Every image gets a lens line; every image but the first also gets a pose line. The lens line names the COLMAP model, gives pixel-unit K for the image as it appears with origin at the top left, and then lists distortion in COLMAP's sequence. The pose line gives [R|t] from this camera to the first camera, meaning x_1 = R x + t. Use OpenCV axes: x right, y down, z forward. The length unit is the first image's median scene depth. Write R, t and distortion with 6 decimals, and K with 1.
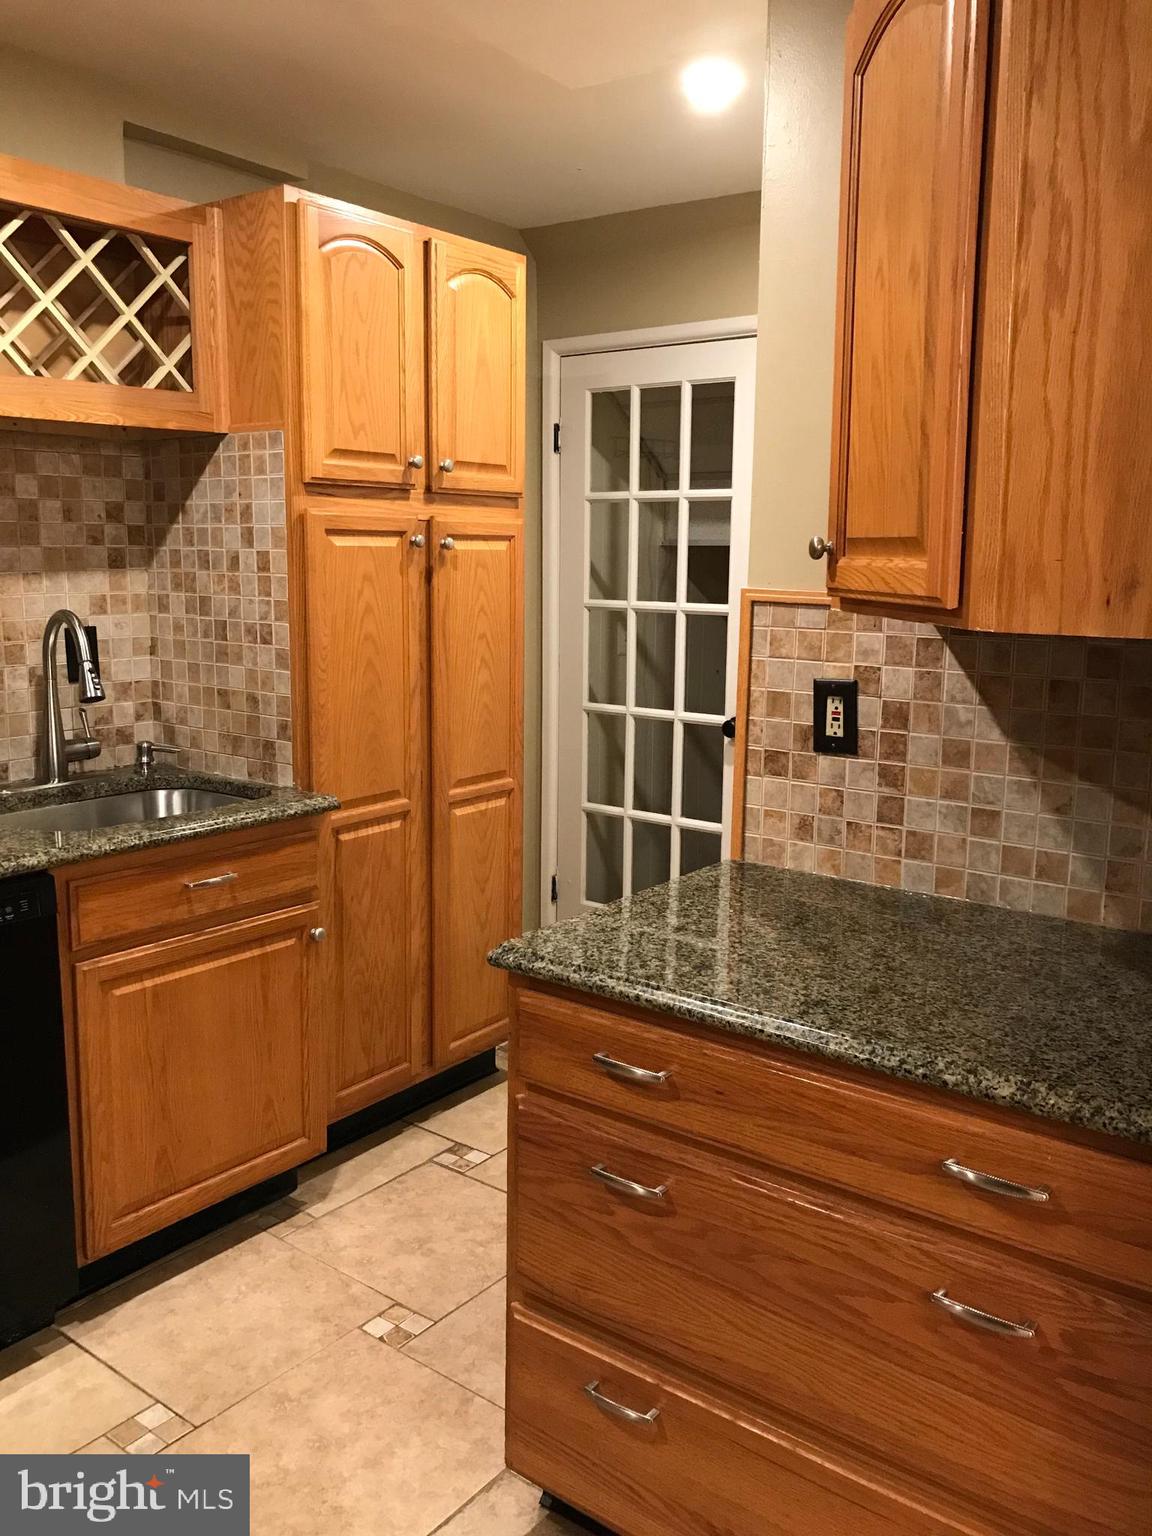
lens RADIAL K [[1270.1, 0, 576.4], [0, 1270.1, 755.5], [0, 0, 1]] dist [0.024798, -0.012137]
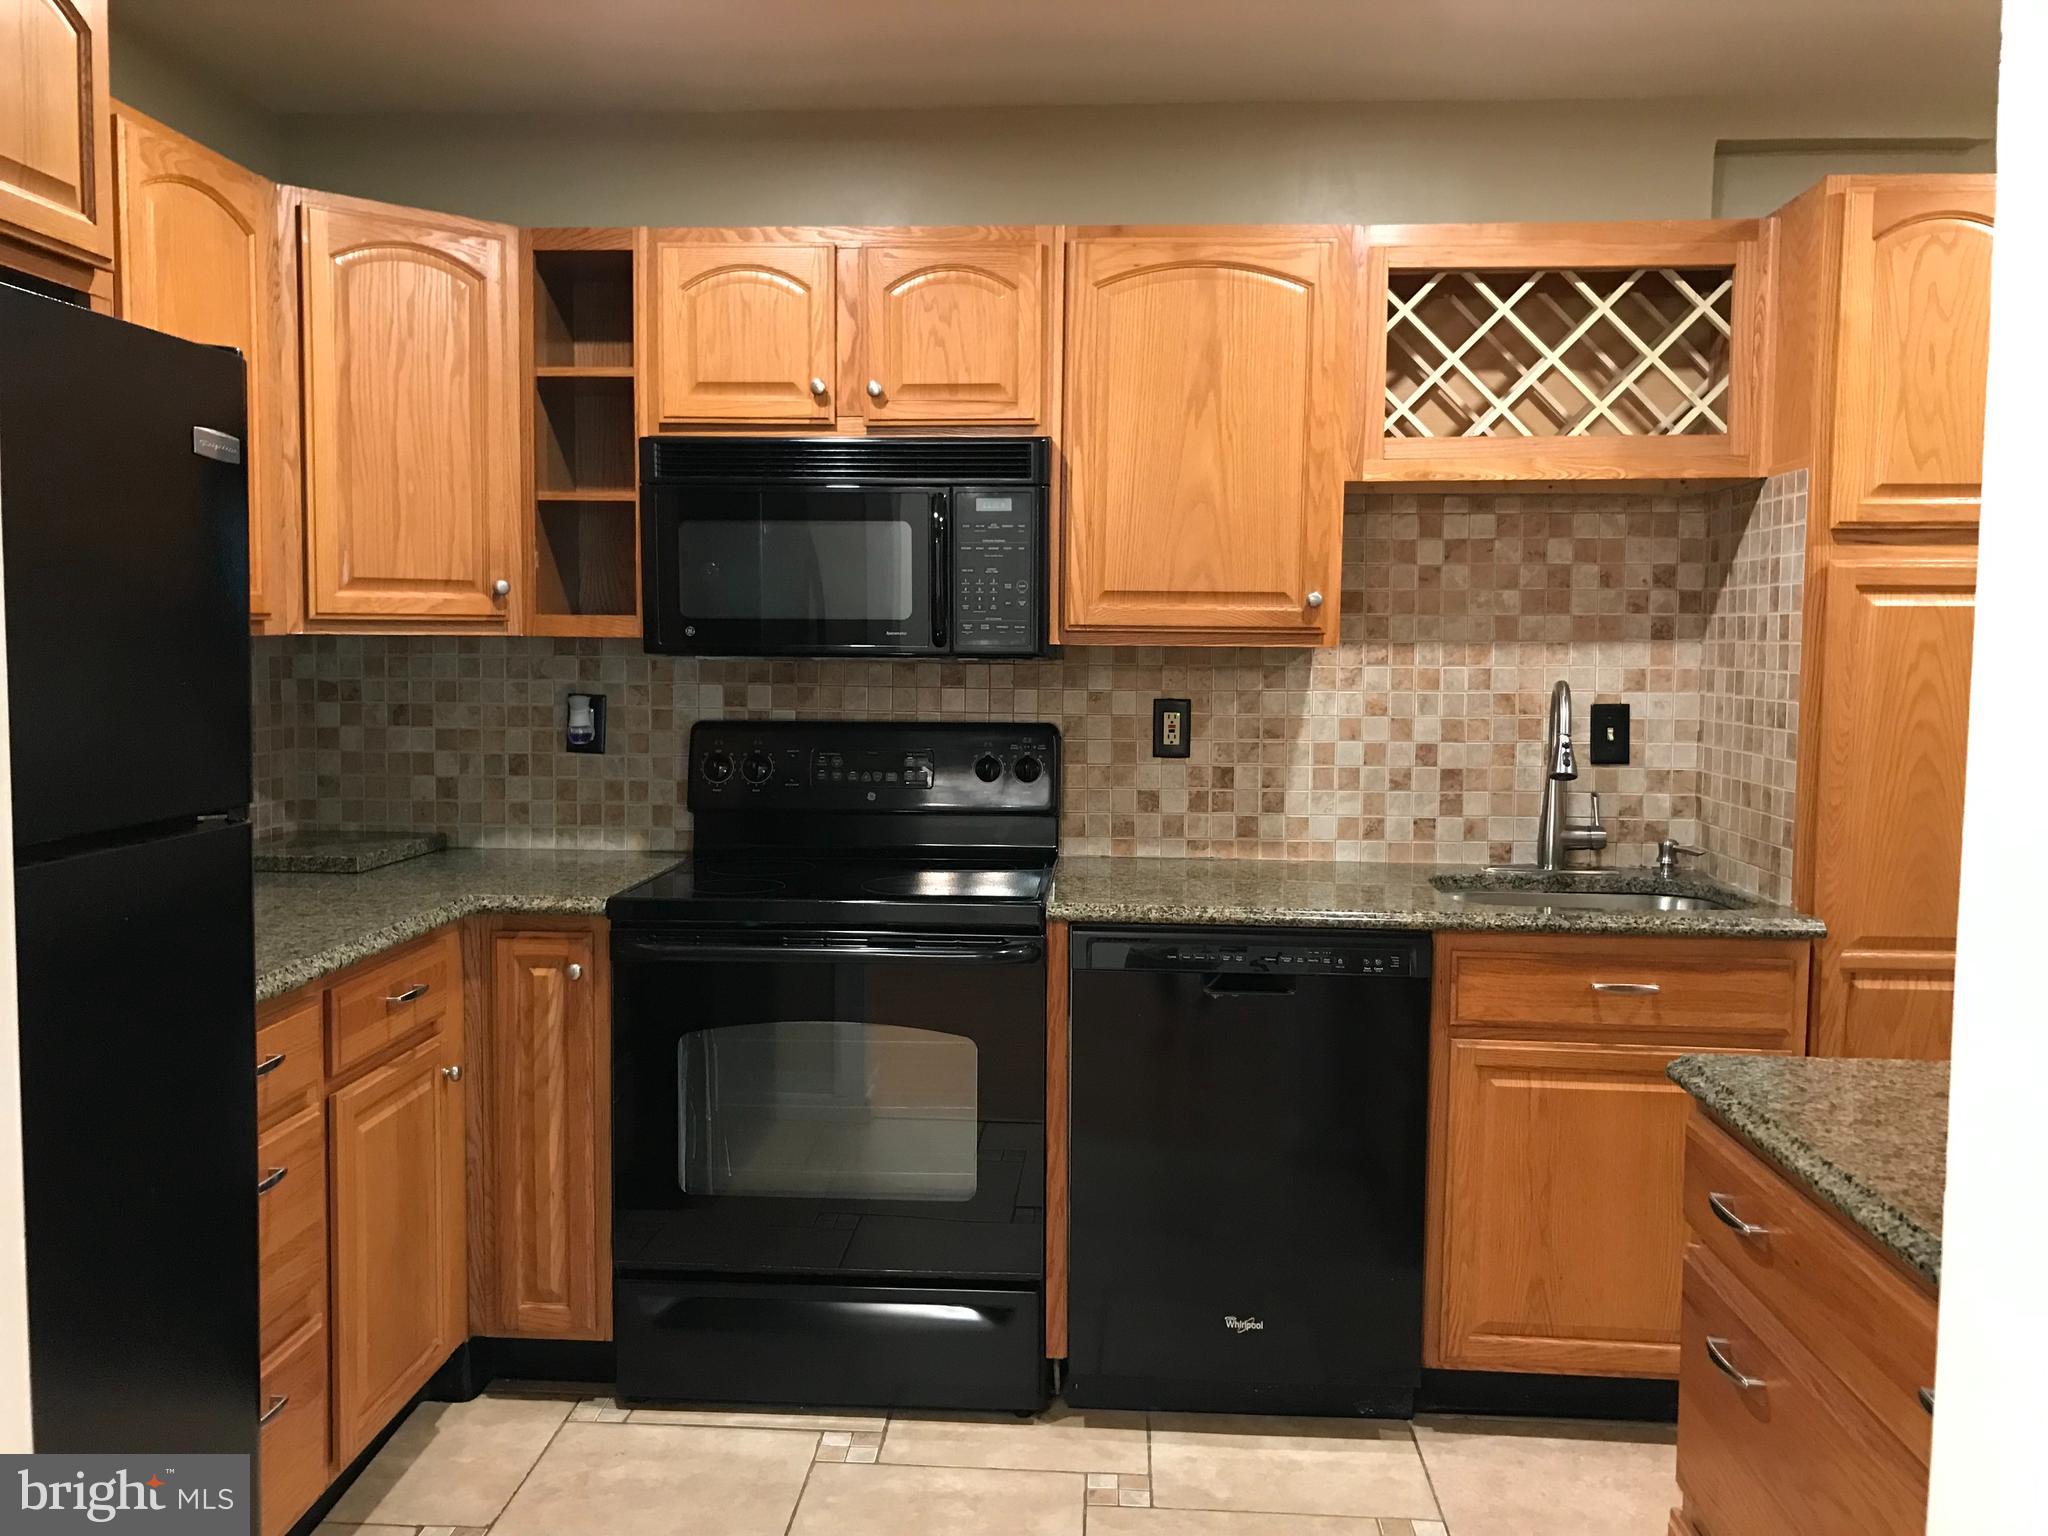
lens RADIAL K [[1693.5, 0, 1014.5], [0, 1693.5, 770.4], [0, 0, 1]] dist [0.024798, -0.012137]
pose [[0.562476, 0.060141, -0.824623, 0.379300], [-0.137549, 0.990259, -0.021601, 0.030229], [0.815292, 0.125577, 0.565270, -0.010800]]
